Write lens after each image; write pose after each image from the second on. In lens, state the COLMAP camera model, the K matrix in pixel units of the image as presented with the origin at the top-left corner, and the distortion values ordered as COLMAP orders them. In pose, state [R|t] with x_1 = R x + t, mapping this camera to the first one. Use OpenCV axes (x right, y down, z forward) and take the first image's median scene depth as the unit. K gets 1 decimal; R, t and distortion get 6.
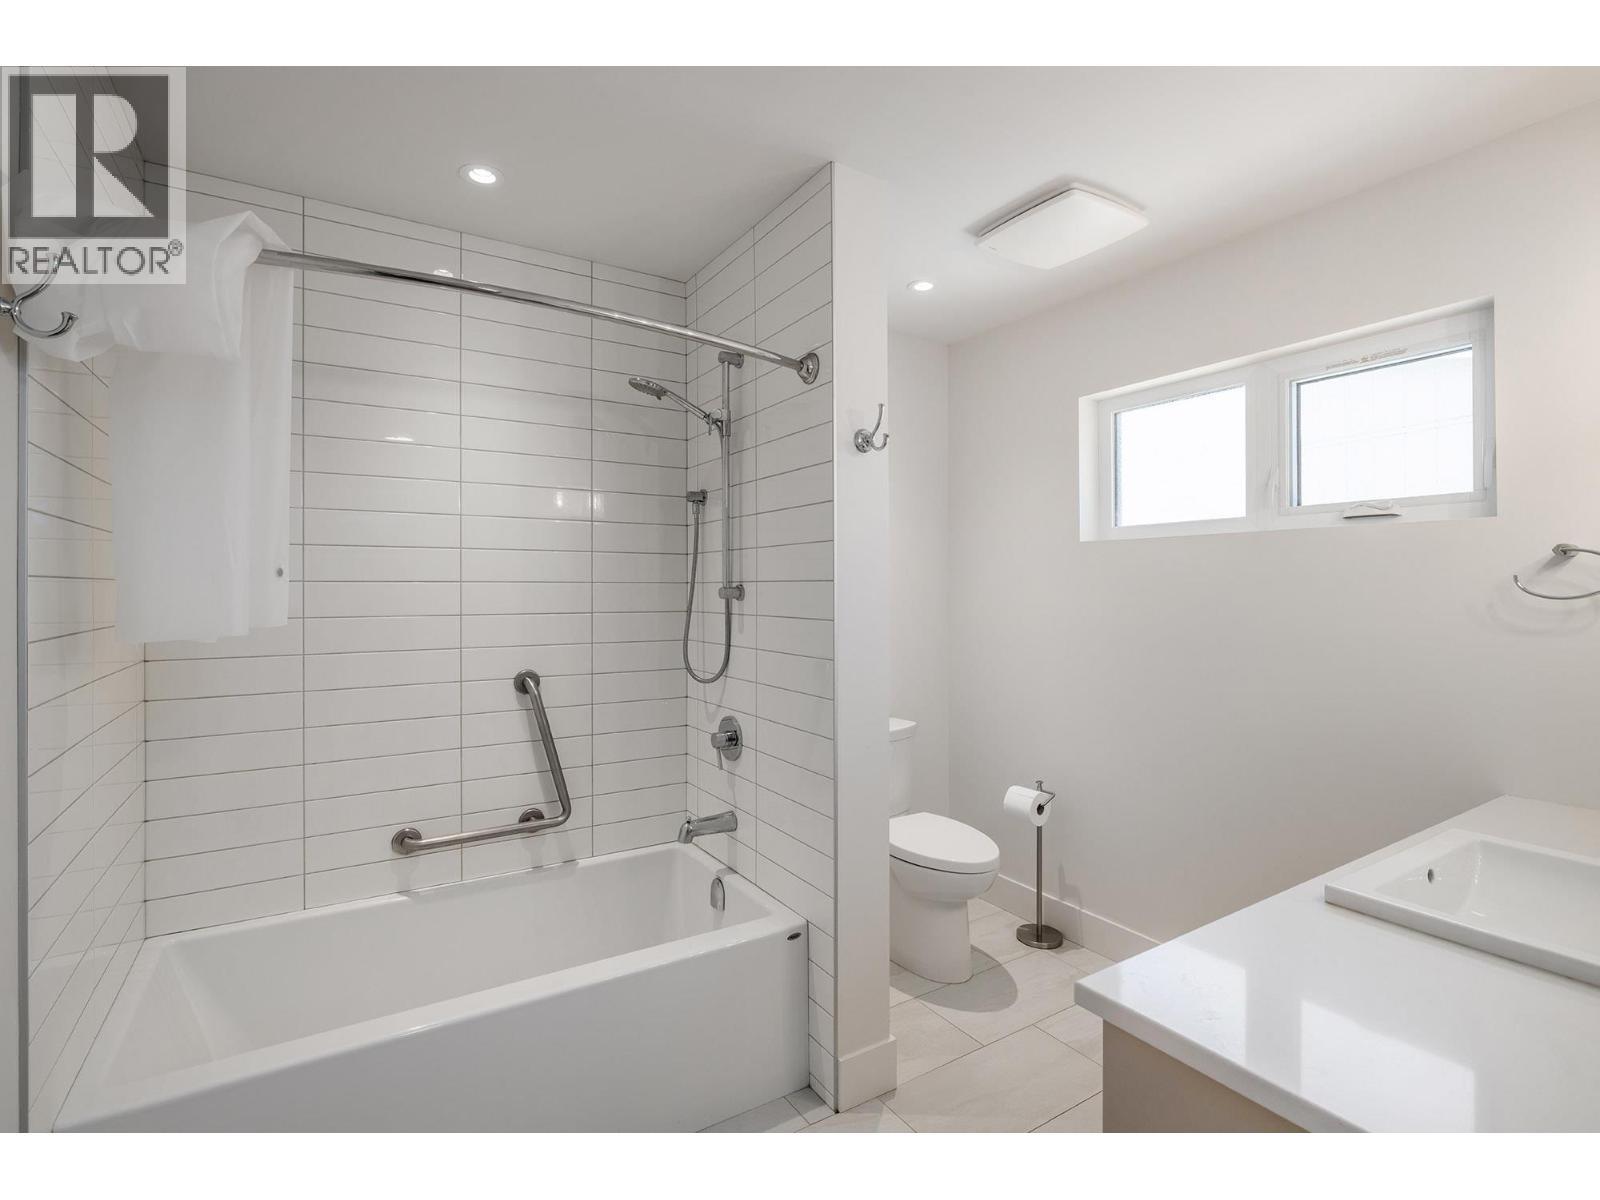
lens RADIAL K [[763.7, 0, 800.0], [0, 763.7, 600.0], [0, 0, 1]] dist [0.001493, -0.009391]
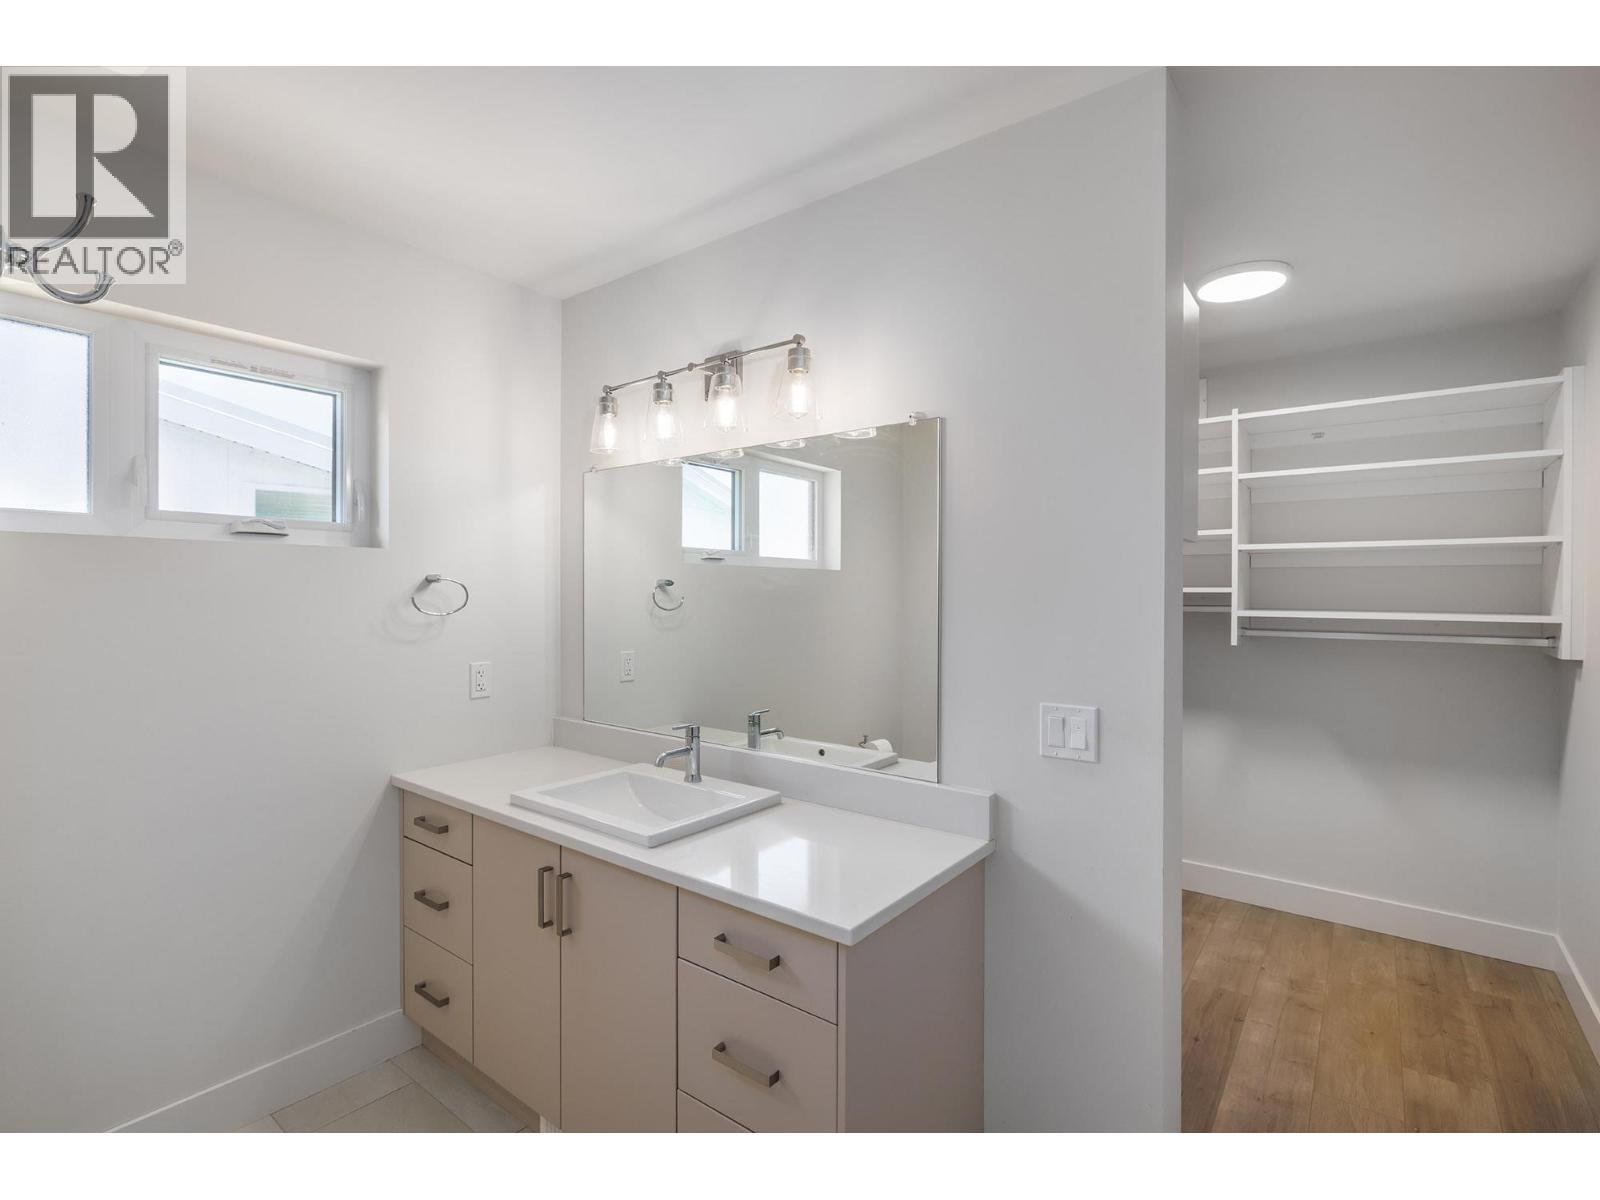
lens RADIAL K [[763.7, 0, 800.0], [0, 763.7, 600.0], [0, 0, 1]] dist [0.001493, -0.009391]
pose [[-0.350565, 0.005841, 0.936520, -0.411625], [0.024500, 0.999696, 0.002935, -0.014657], [-0.936218, 0.023973, -0.350602, 0.750557]]
